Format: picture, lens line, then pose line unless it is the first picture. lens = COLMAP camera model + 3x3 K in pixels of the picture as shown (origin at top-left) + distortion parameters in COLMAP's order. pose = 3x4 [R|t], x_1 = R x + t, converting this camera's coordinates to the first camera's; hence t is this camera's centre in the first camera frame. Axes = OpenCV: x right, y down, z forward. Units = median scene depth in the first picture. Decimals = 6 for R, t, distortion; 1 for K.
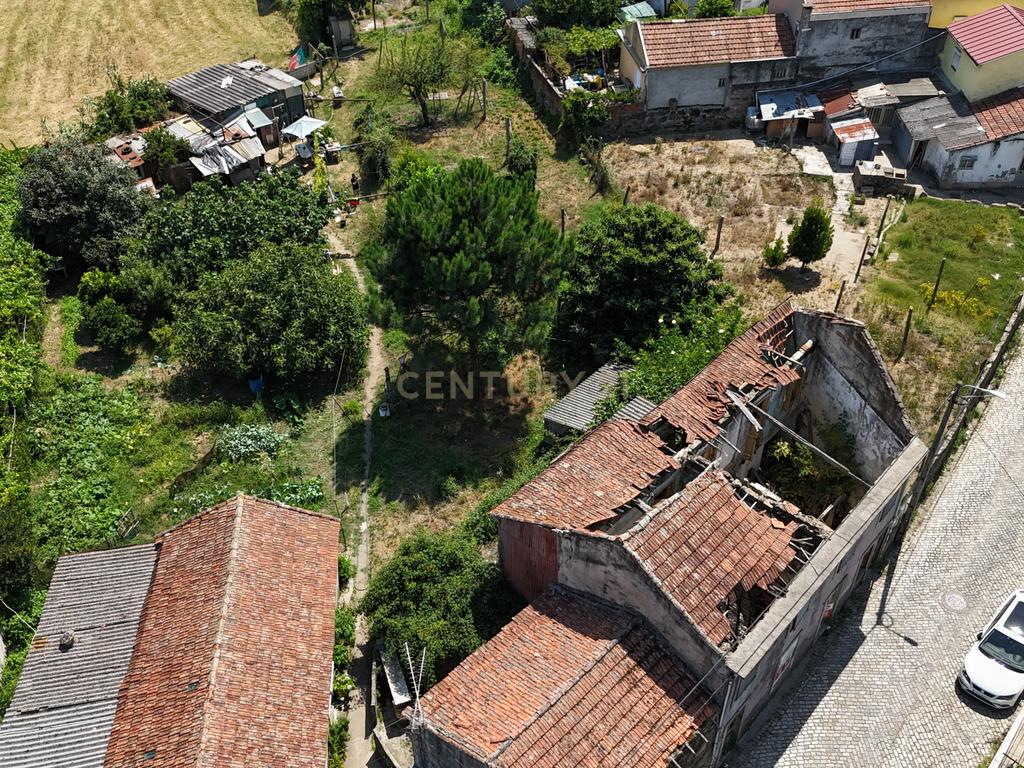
lens RADIAL K [[1003.3, 0, 512.9], [0, 1003.3, 385.2], [0, 0, 1]] dist [0.082266, -0.121380]
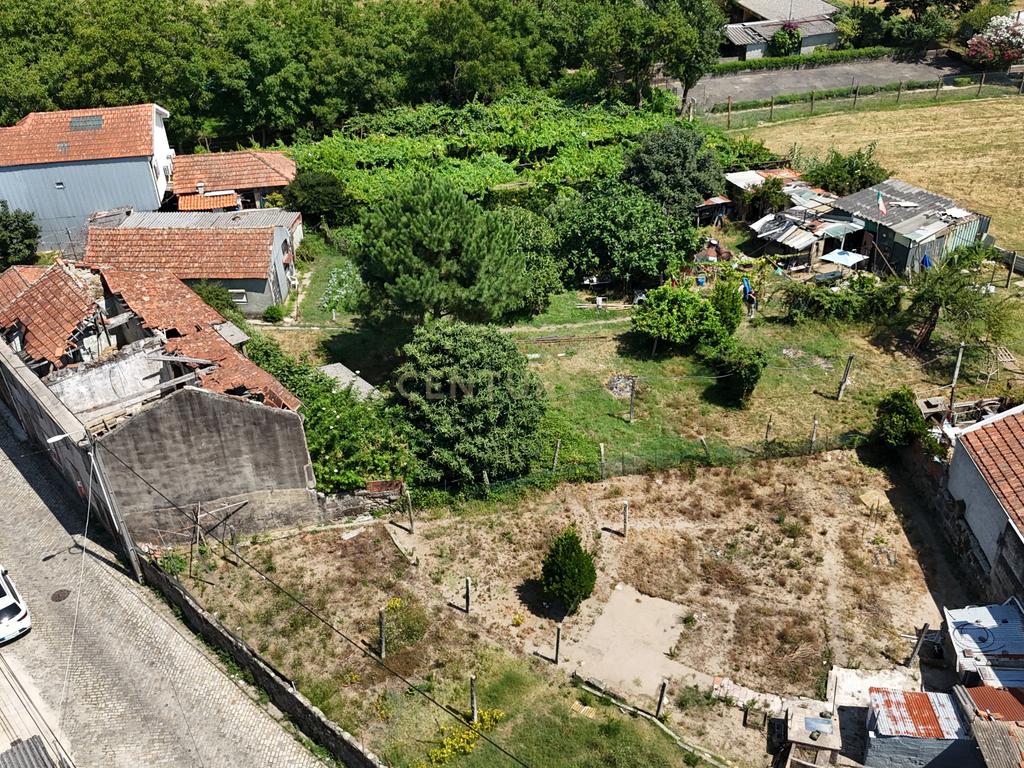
lens RADIAL K [[998.6, 0, 511.9], [0, 998.6, 388.8], [0, 0, 1]] dist [0.100134, -0.185460]
pose [[-0.125433, 0.579700, -0.805118, 0.934266], [-0.622922, 0.585600, 0.518691, -0.667306], [0.772162, 0.566587, 0.287654, 0.760297]]
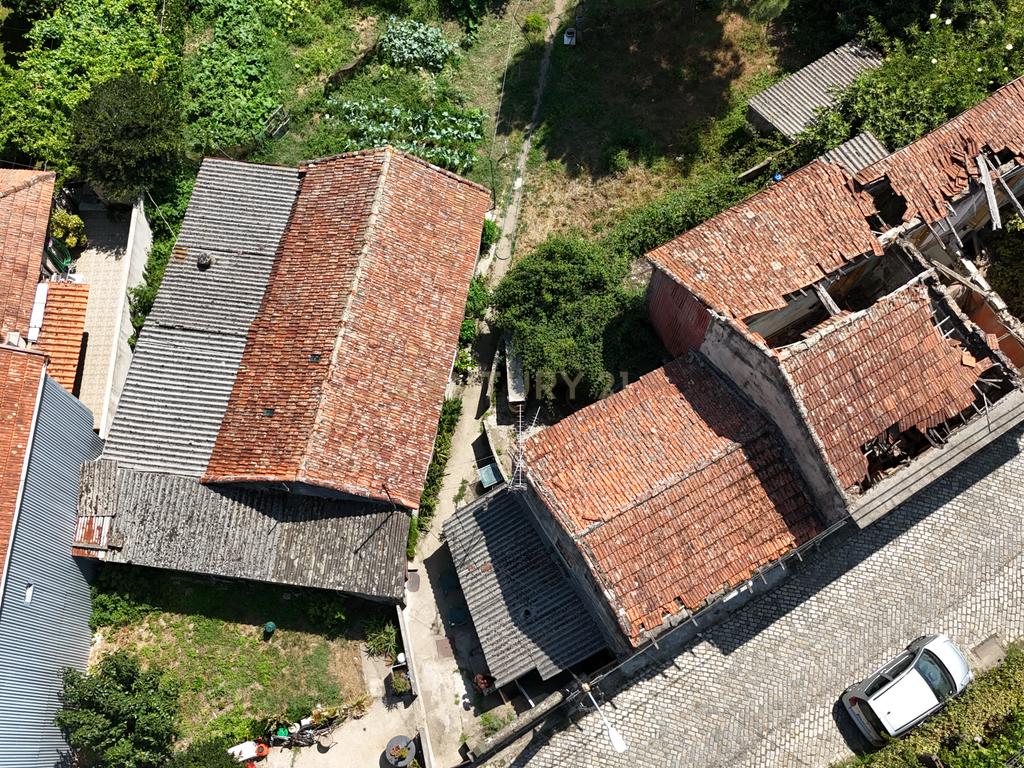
lens RADIAL K [[1003.3, 0, 512.9], [0, 1003.3, 385.2], [0, 0, 1]] dist [0.082266, -0.121380]
pose [[0.961141, 0.259197, -0.095001, -0.016391], [-0.180566, 0.850579, 0.493874, -0.138131], [0.208817, -0.457529, 0.864328, 0.109484]]
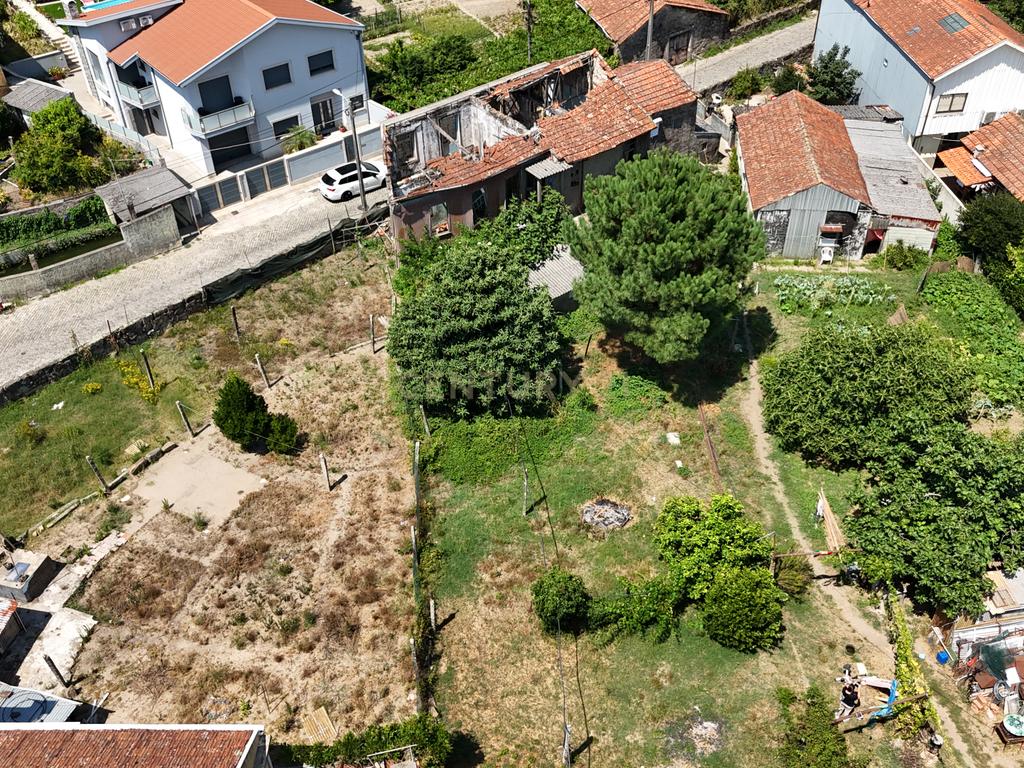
lens RADIAL K [[998.6, 0, 511.9], [0, 998.6, 388.8], [0, 0, 1]] dist [0.100134, -0.185460]
pose [[-0.986003, -0.089322, 0.140780, -0.045285], [0.125918, 0.154501, 0.979936, -1.056604], [-0.109281, 0.983947, -0.141091, 1.213310]]
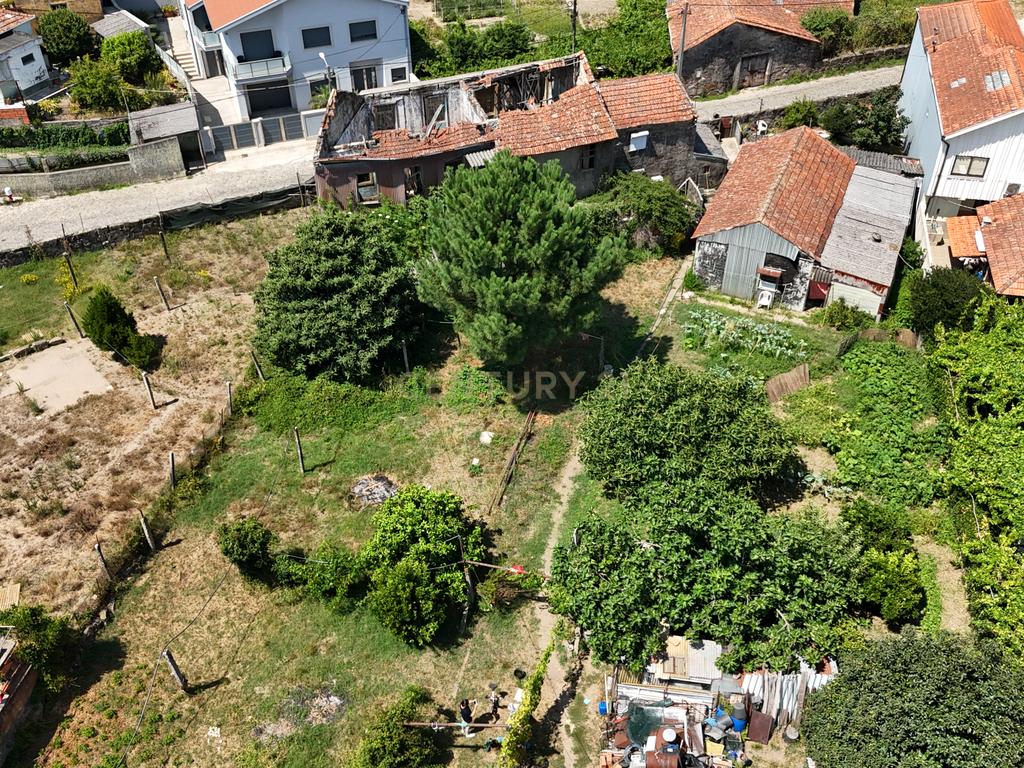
lens RADIAL K [[998.6, 0, 511.9], [0, 998.6, 388.8], [0, 0, 1]] dist [0.100134, -0.185460]
pose [[-0.880437, -0.298346, 0.368538, -0.432711], [0.319018, 0.202302, 0.925906, -0.978732], [-0.350796, 0.932772, -0.082936, 1.134208]]
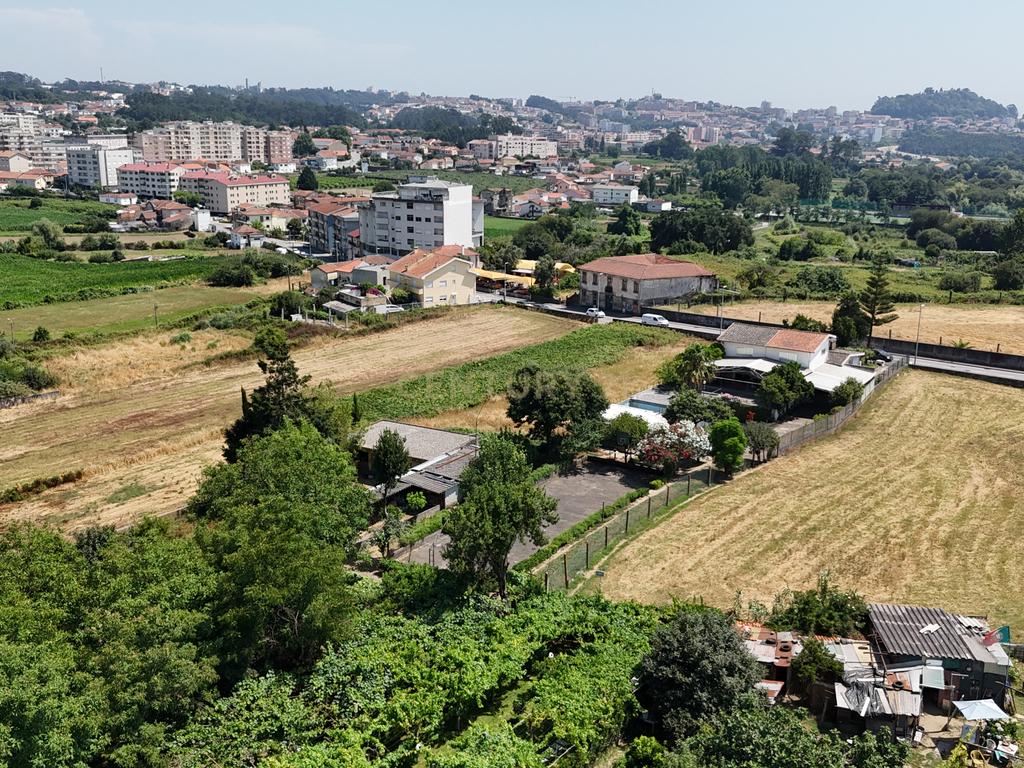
lens RADIAL K [[1003.3, 0, 512.9], [0, 1003.3, 385.2], [0, 0, 1]] dist [0.082266, -0.121380]
pose [[0.602457, 0.210307, -0.769946, 0.218791], [-0.532837, 0.824194, -0.191803, -0.147658], [0.594247, 0.525809, 0.608601, 0.140419]]
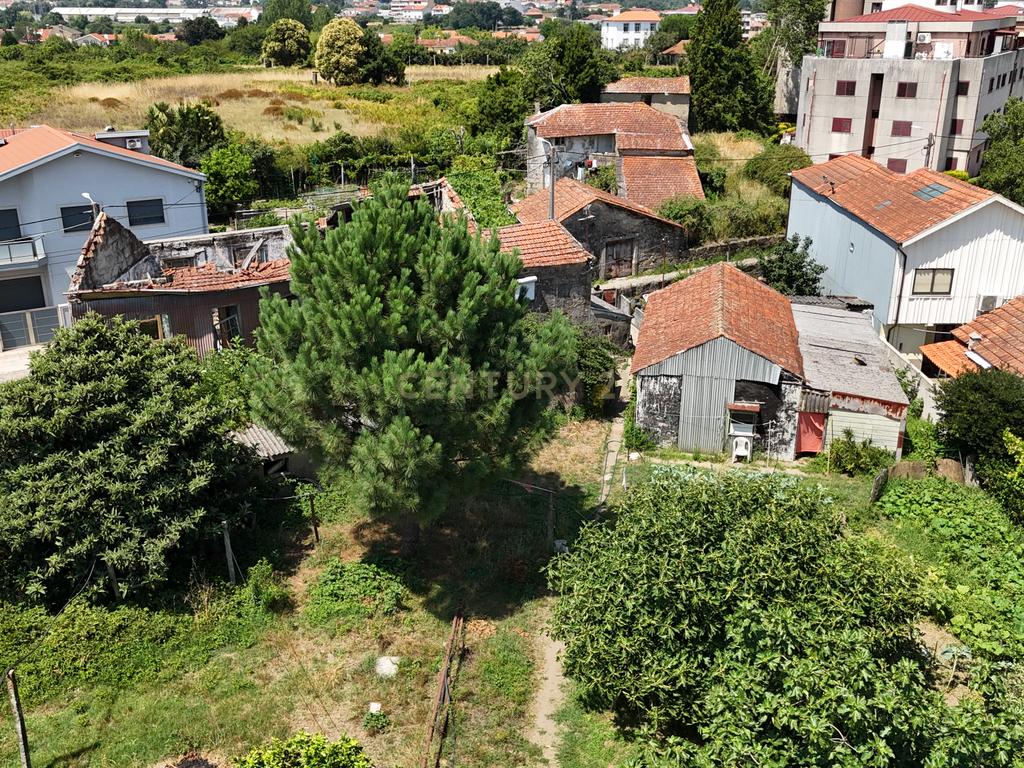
lens RADIAL K [[1000.0, 0, 513.9], [0, 1000.0, 381.1], [0, 0, 1]] dist [0.151437, -0.377249]
pose [[-0.963060, -0.090952, 0.253461, -0.258312], [0.178139, 0.490676, 0.852938, -0.609492], [-0.201943, 0.866582, -0.456348, 1.209258]]
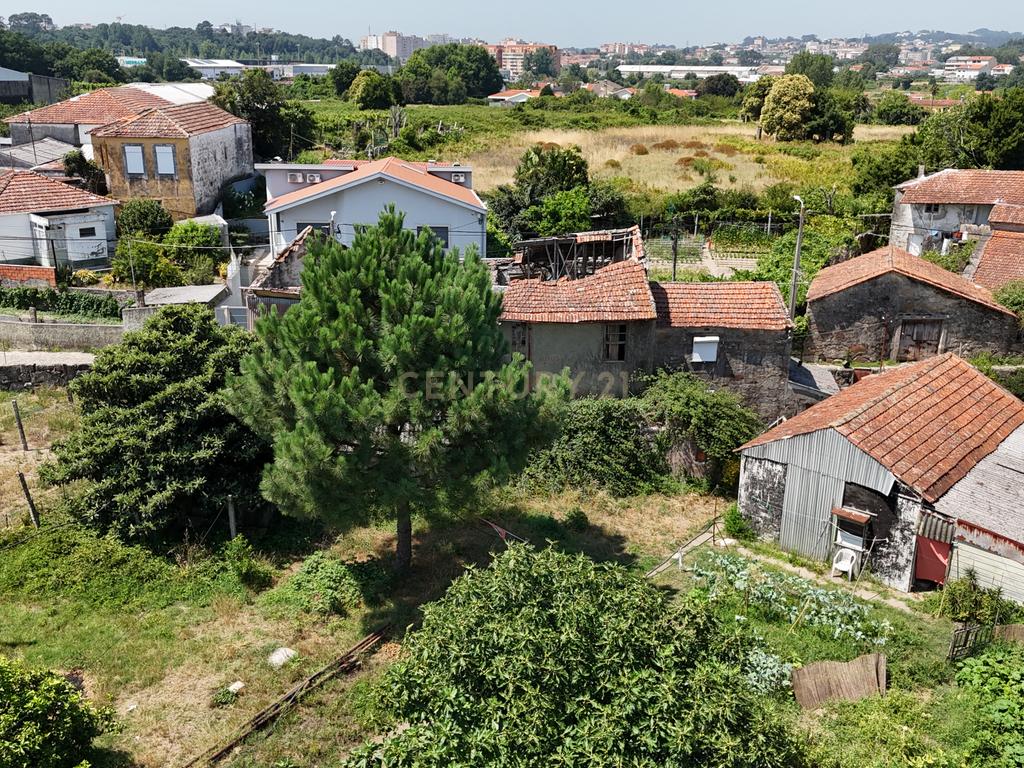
lens RADIAL K [[1003.3, 0, 512.9], [0, 1003.3, 385.2], [0, 0, 1]] dist [0.082266, -0.121380]
pose [[-0.706930, -0.223743, 0.670961, -0.518606], [0.452859, 0.585508, 0.672383, -0.501709], [-0.543294, 0.779178, -0.312590, 1.094753]]
